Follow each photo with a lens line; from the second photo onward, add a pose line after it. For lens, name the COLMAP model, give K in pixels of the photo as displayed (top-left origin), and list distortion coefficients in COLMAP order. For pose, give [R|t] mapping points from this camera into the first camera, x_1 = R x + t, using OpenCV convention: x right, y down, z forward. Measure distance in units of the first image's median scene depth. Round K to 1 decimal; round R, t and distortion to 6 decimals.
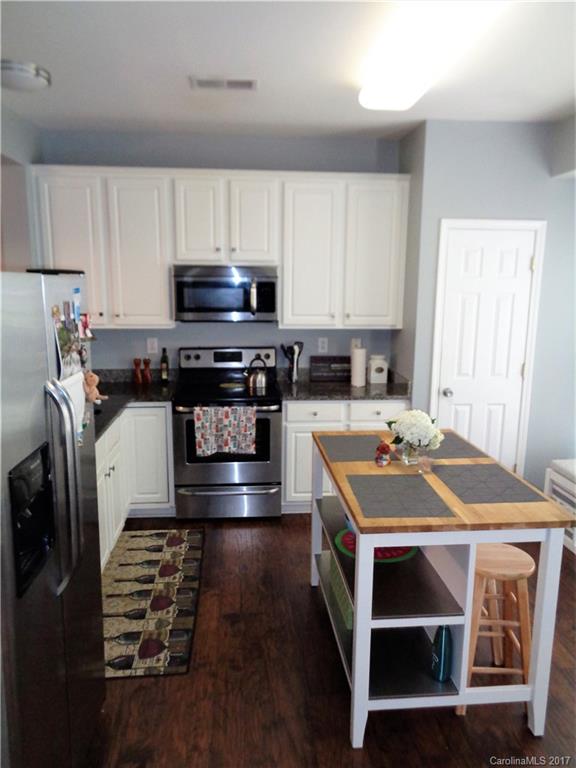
lens RADIAL K [[581.4, 0, 289.8], [0, 581.4, 386.4], [0, 0, 1]] dist [0.018995, 0.010678]
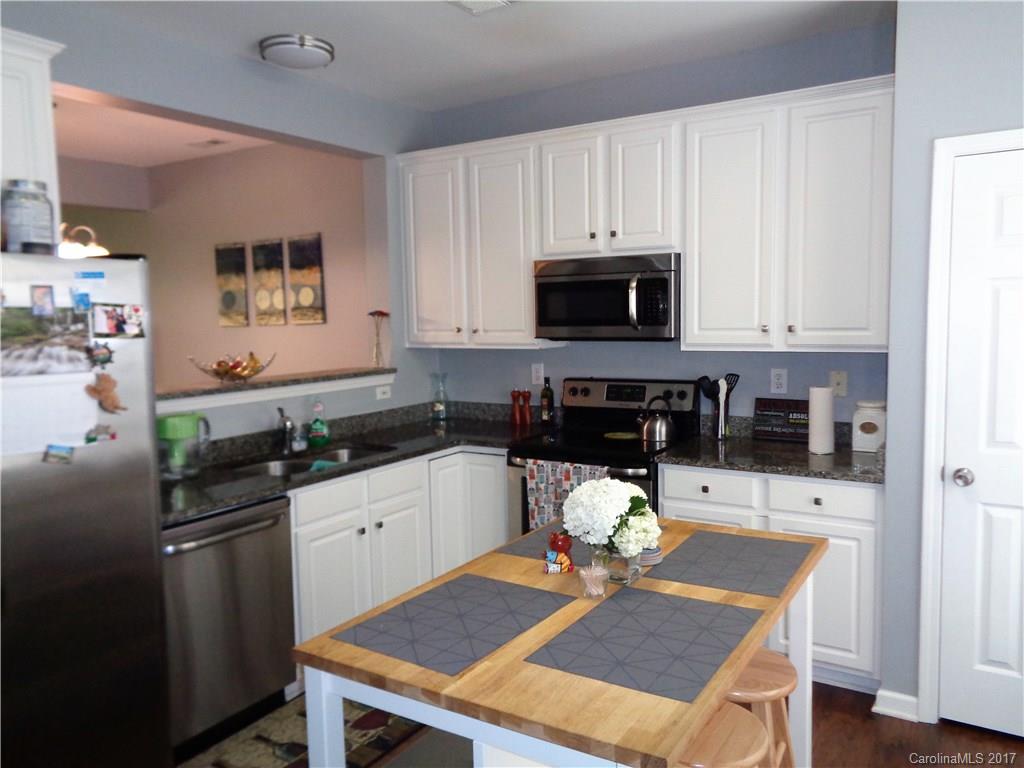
lens RADIAL K [[775.2, 0, 515.4], [0, 775.2, 382.5], [0, 0, 1]] dist [0.018995, 0.010678]
pose [[0.800457, 0.030734, -0.598602, 0.375960], [-0.082877, 0.994767, -0.059750, 0.001311], [0.593633, 0.097438, 0.798815, 0.236611]]
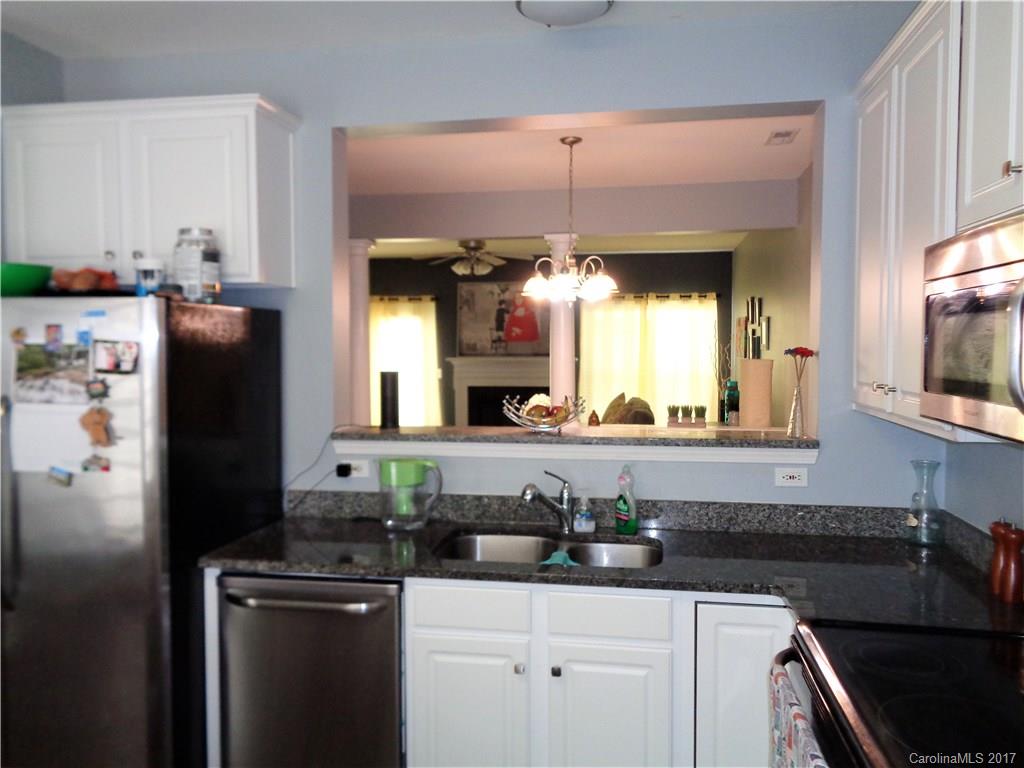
lens RADIAL K [[775.2, 0, 514.9], [0, 775.2, 388.8], [0, 0, 1]] dist [0.018995, 0.010678]
pose [[-0.242479, 0.045951, -0.969068, 0.311144], [-0.175277, 0.980365, 0.090344, -0.106854], [0.954192, 0.191762, -0.229663, 0.791638]]
